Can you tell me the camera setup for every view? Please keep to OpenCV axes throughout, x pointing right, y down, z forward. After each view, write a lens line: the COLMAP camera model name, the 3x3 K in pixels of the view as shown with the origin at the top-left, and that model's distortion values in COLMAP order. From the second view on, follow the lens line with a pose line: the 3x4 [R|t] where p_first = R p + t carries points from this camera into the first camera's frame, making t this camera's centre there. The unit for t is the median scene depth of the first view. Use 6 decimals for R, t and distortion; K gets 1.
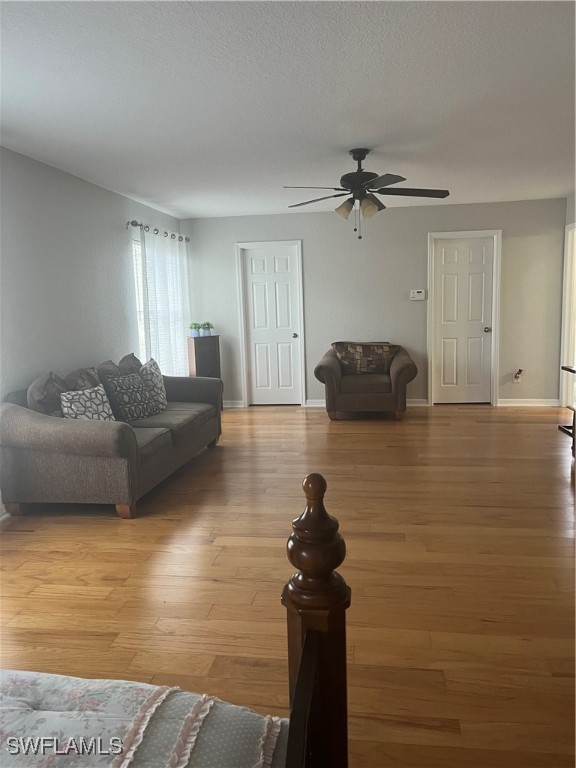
lens RADIAL K [[585.2, 0, 288.1], [0, 585.2, 384.1], [0, 0, 1]] dist [0.037798, -0.021182]
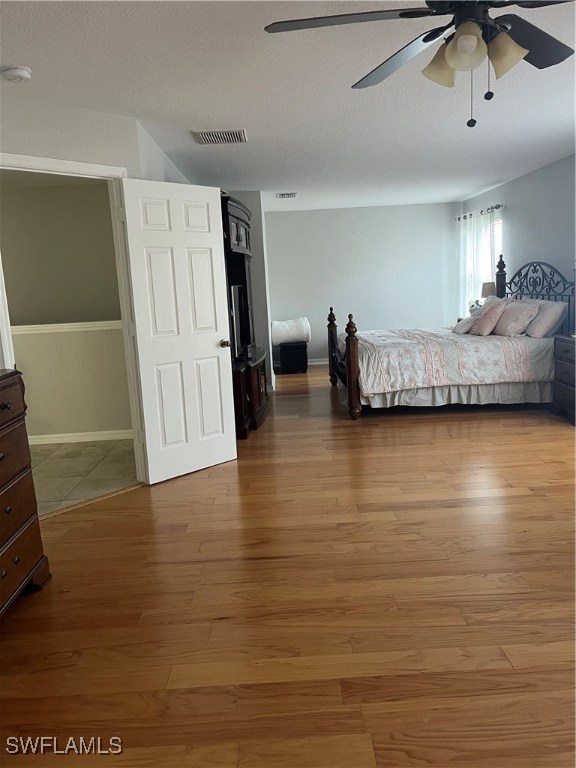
lens RADIAL K [[585.2, 0, 288.7], [0, 585.2, 381.9], [0, 0, 1]] dist [0.037798, -0.021182]
pose [[-0.984271, 0.106538, -0.140927, 0.416315], [0.062020, 0.955309, 0.289031, -0.244715], [0.165422, 0.275745, -0.946890, 1.802148]]
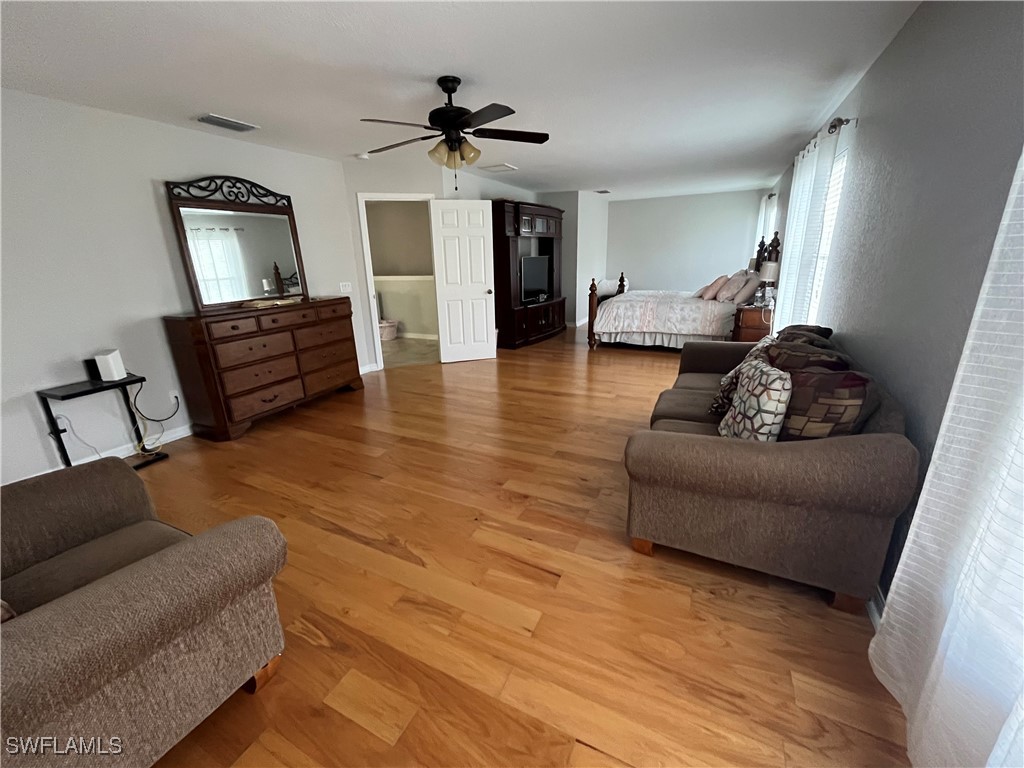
lens RADIAL K [[415.4, 0, 501.7], [0, 415.4, 386.8], [0, 0, 1]] dist [-0.003476, -0.000009]
pose [[-0.941004, -0.044777, 0.335419, -0.211456], [0.098697, 0.911794, 0.398612, -0.264505], [-0.323681, 0.408200, -0.853582, 2.046219]]
